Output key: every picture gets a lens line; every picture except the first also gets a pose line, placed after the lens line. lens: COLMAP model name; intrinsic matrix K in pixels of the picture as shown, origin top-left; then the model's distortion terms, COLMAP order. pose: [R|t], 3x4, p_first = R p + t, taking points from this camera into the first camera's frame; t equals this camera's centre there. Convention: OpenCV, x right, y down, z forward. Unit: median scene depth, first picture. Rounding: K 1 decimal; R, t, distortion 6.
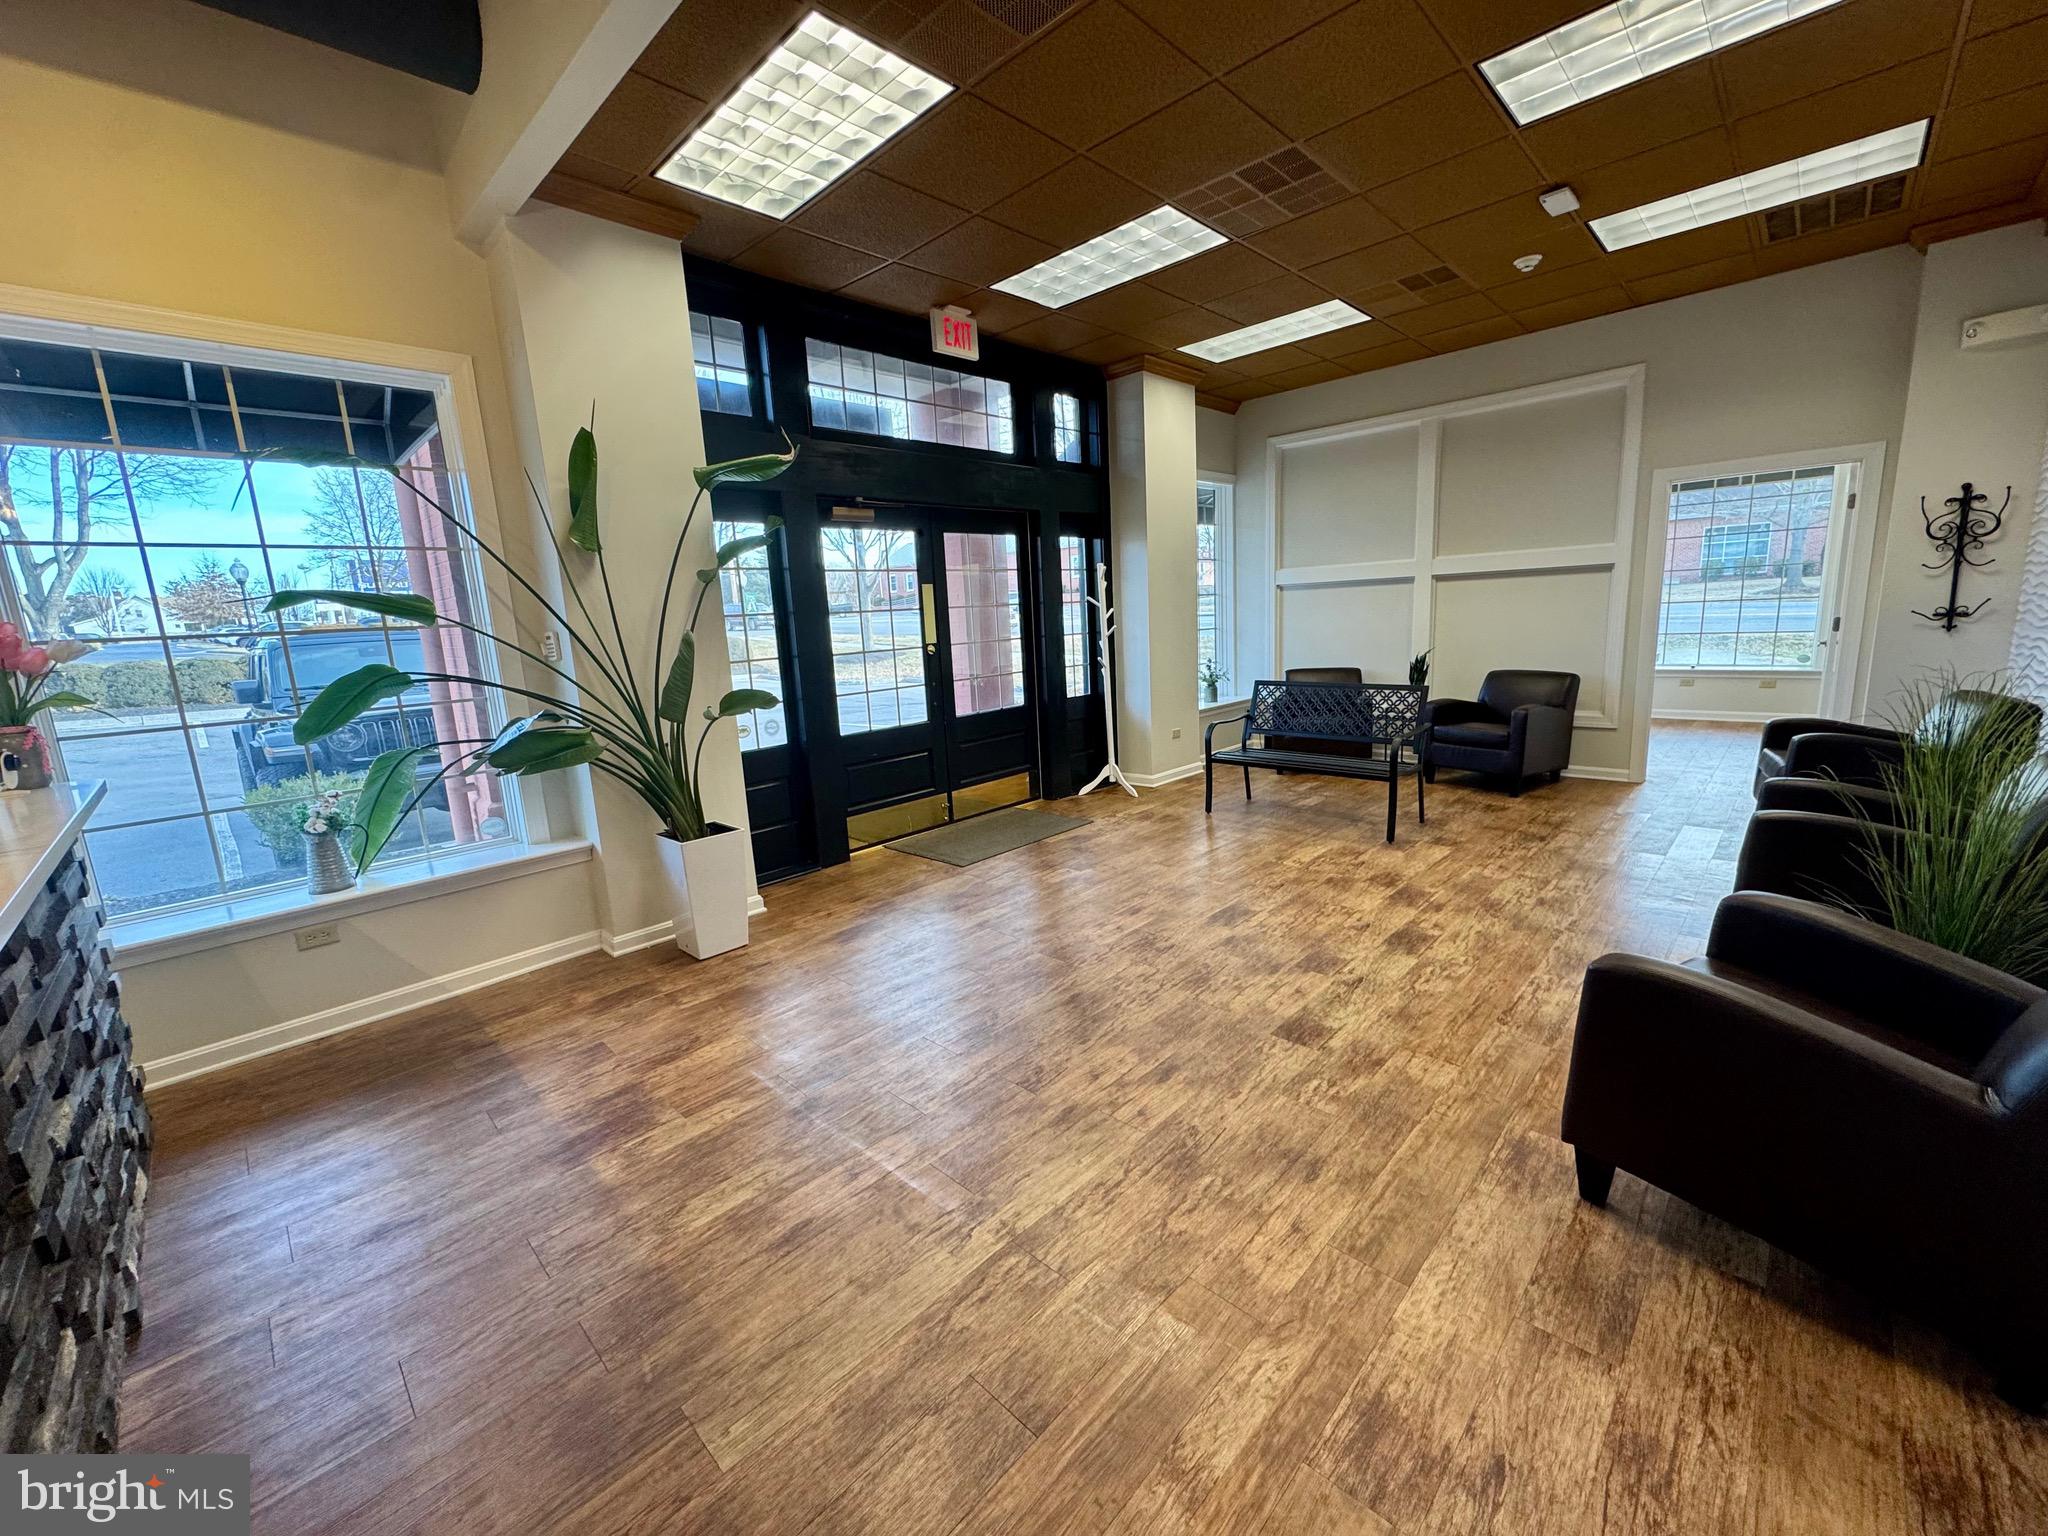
lens RADIAL K [[816.8, 0, 1025.1], [0, 816.8, 762.1], [0, 0, 1]] dist [-0.001320, -0.000035]
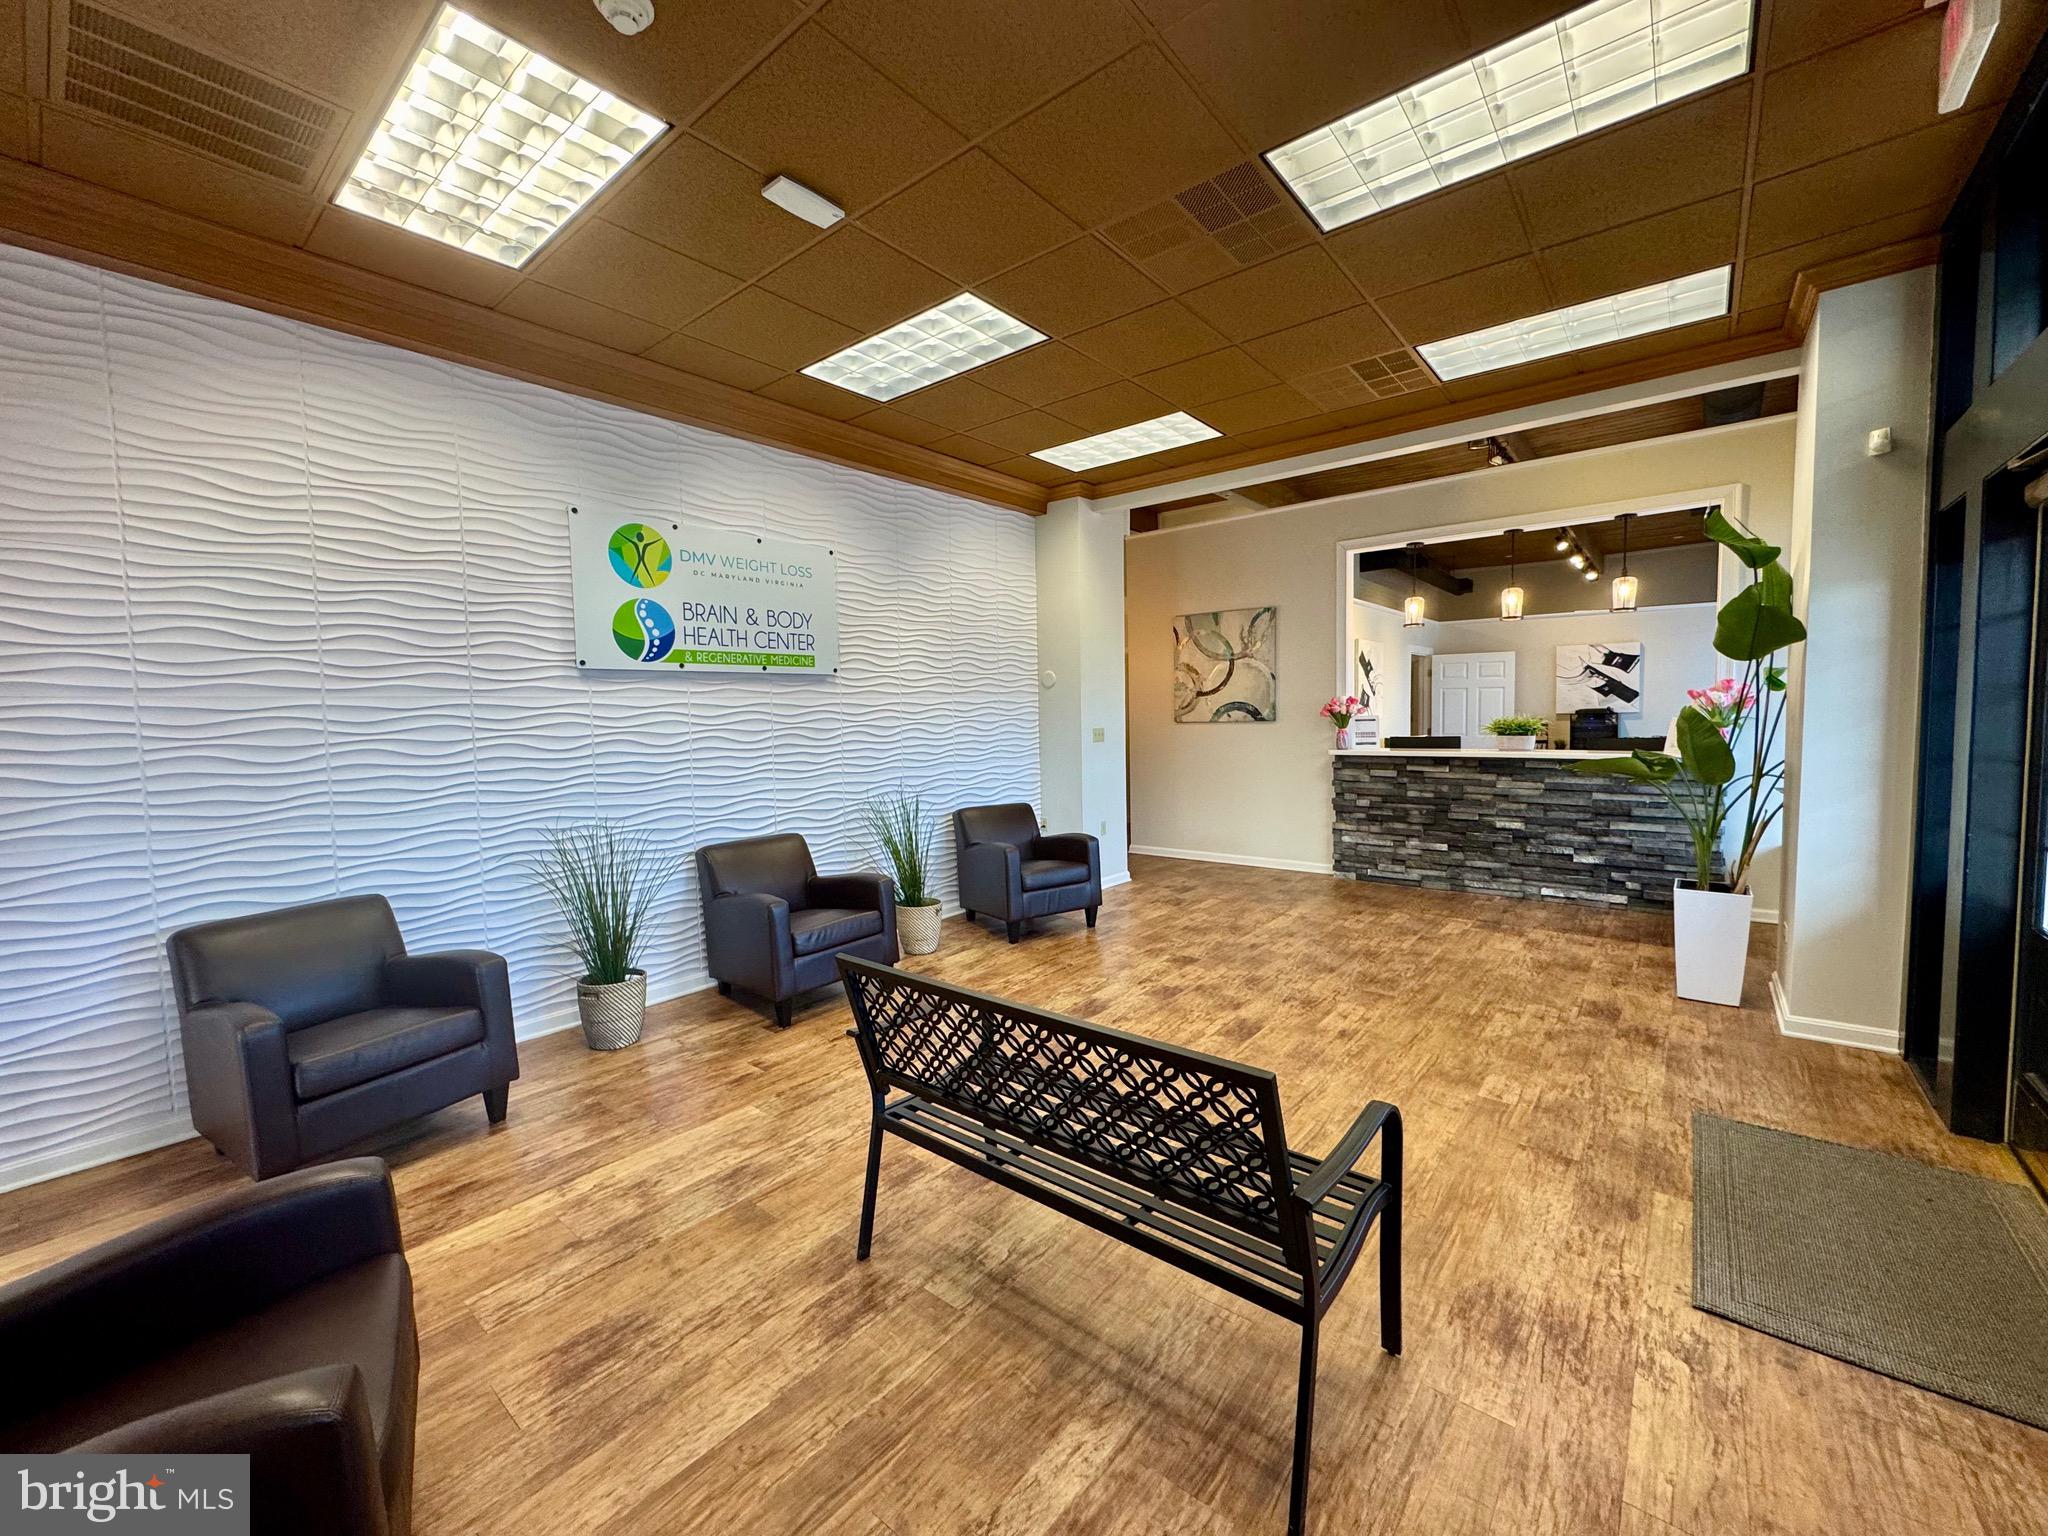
lens RADIAL K [[816.8, 0, 1026.7], [0, 816.8, 766.9], [0, 0, 1]] dist [-0.001320, -0.000035]
pose [[-0.994157, 0.077565, -0.075075, 0.659830], [0.056322, 0.966027, 0.252229, -0.451197], [0.092088, 0.246527, -0.964751, 2.179221]]
